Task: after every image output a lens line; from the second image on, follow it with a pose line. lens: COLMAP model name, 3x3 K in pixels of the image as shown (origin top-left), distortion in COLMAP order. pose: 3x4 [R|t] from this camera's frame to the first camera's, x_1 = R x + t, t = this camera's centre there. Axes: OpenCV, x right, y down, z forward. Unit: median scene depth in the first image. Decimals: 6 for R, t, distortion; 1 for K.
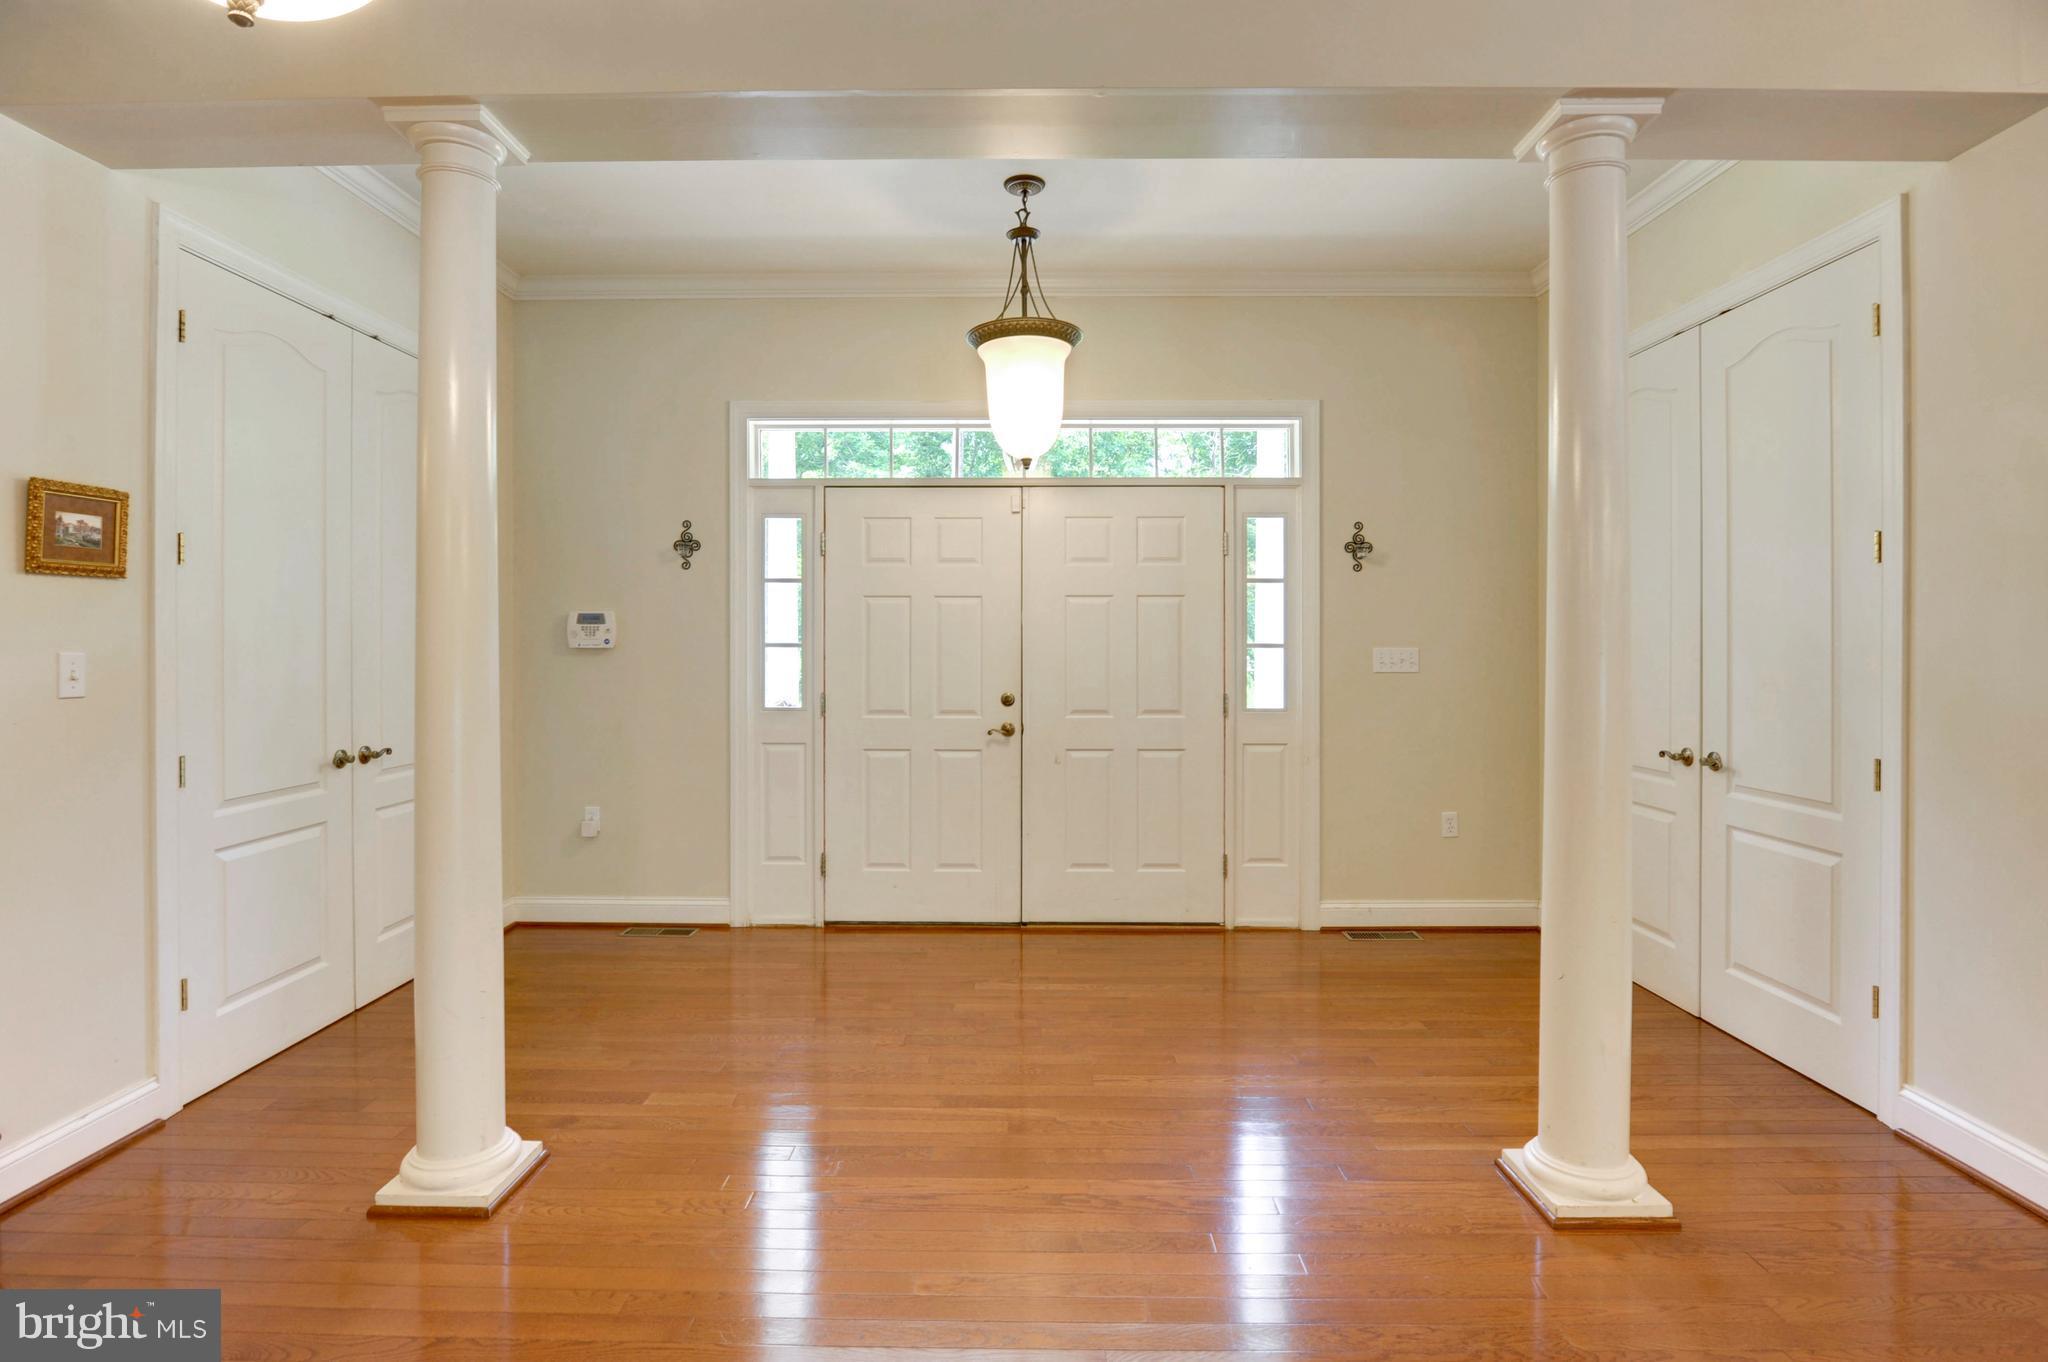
lens RADIAL K [[1028.7, 0, 1014.6], [0, 1028.7, 675.3], [0, 0, 1]] dist [0.001077, -0.001353]
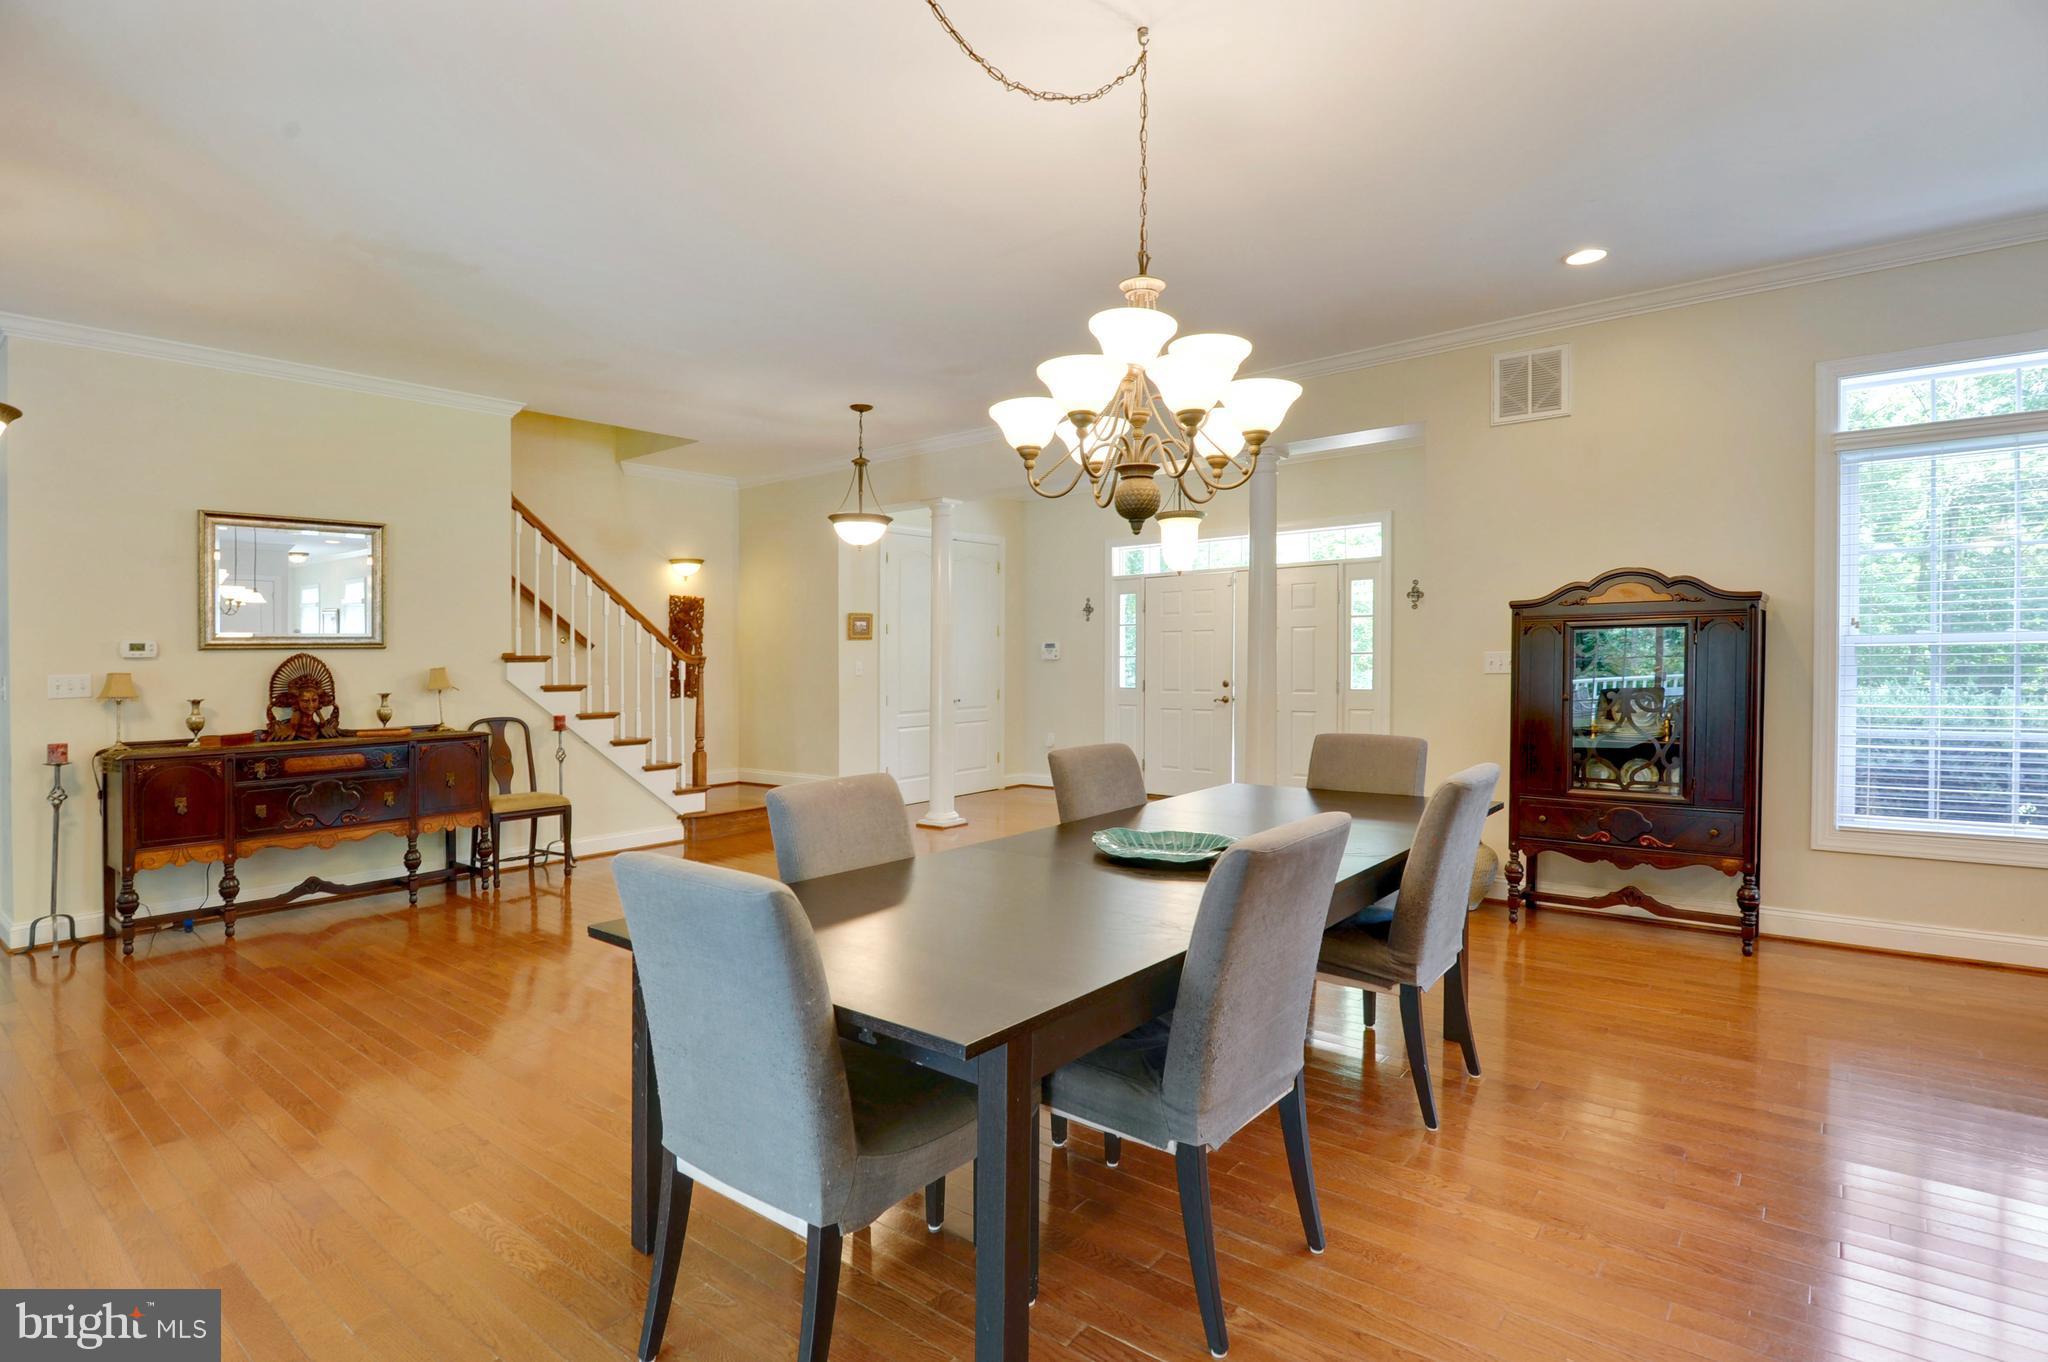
lens RADIAL K [[1028.7, 0, 1049.5], [0, 1028.7, 669.9], [0, 0, 1]] dist [0.001077, -0.001353]
pose [[0.796929, -0.004656, -0.604056, 0.888487], [-0.004224, 0.999903, -0.013280, 0.024510], [0.604059, 0.013135, 0.796832, -0.721370]]
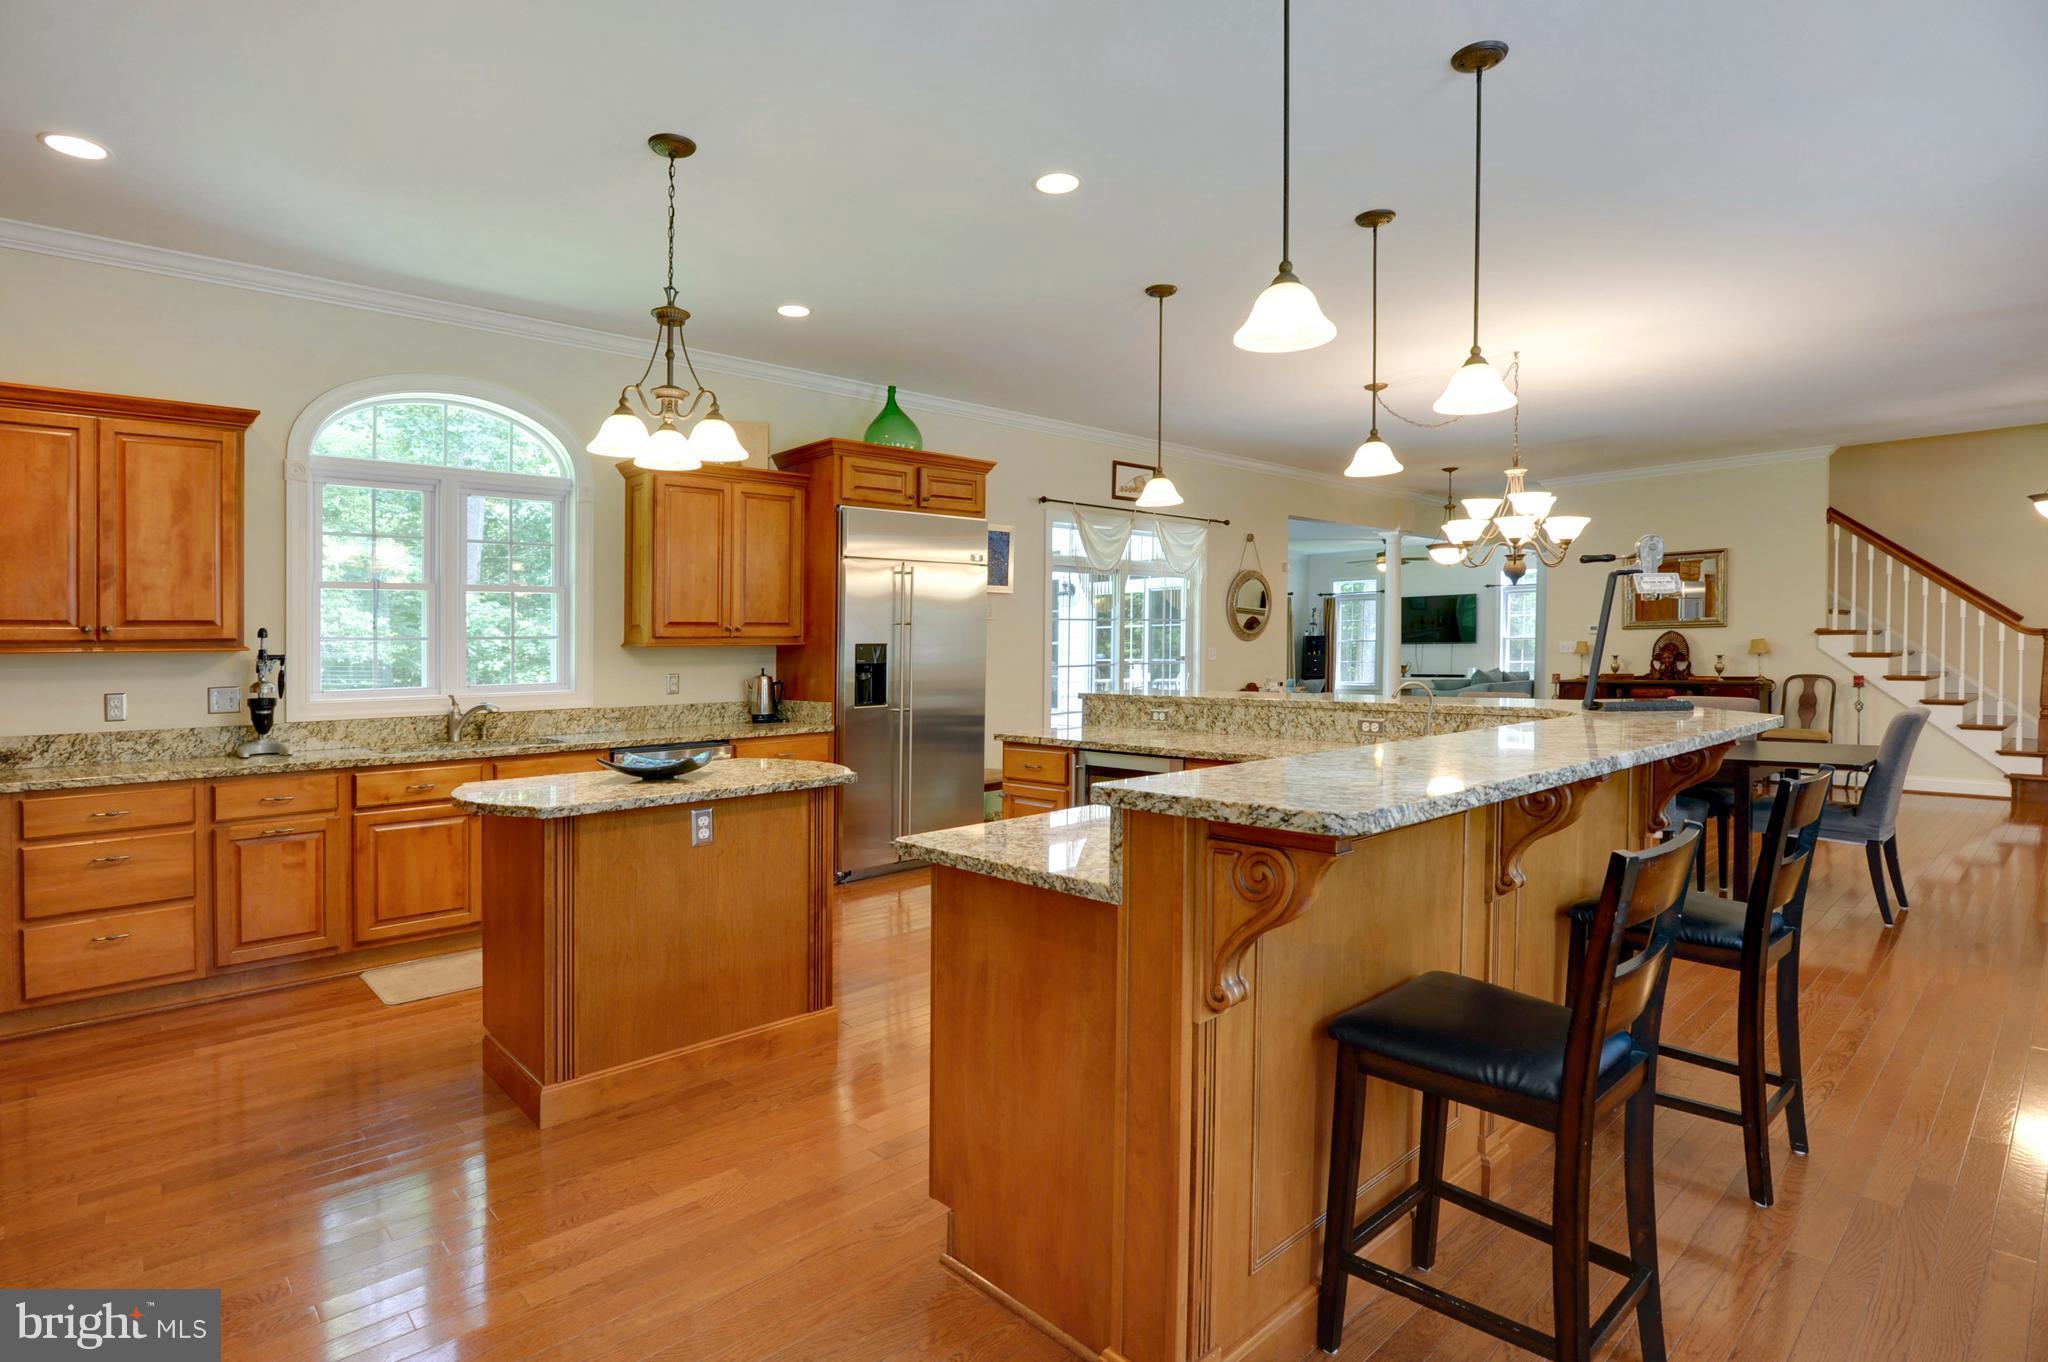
lens RADIAL K [[1028.7, 0, 1021.9], [0, 1028.7, 665.0], [0, 0, 1]] dist [0.001077, -0.001353]
pose [[-0.716630, 0.023838, -0.697046, 1.848054], [-0.006166, 0.999160, 0.040509, -0.012960], [0.697427, 0.033327, -0.715881, 0.263692]]
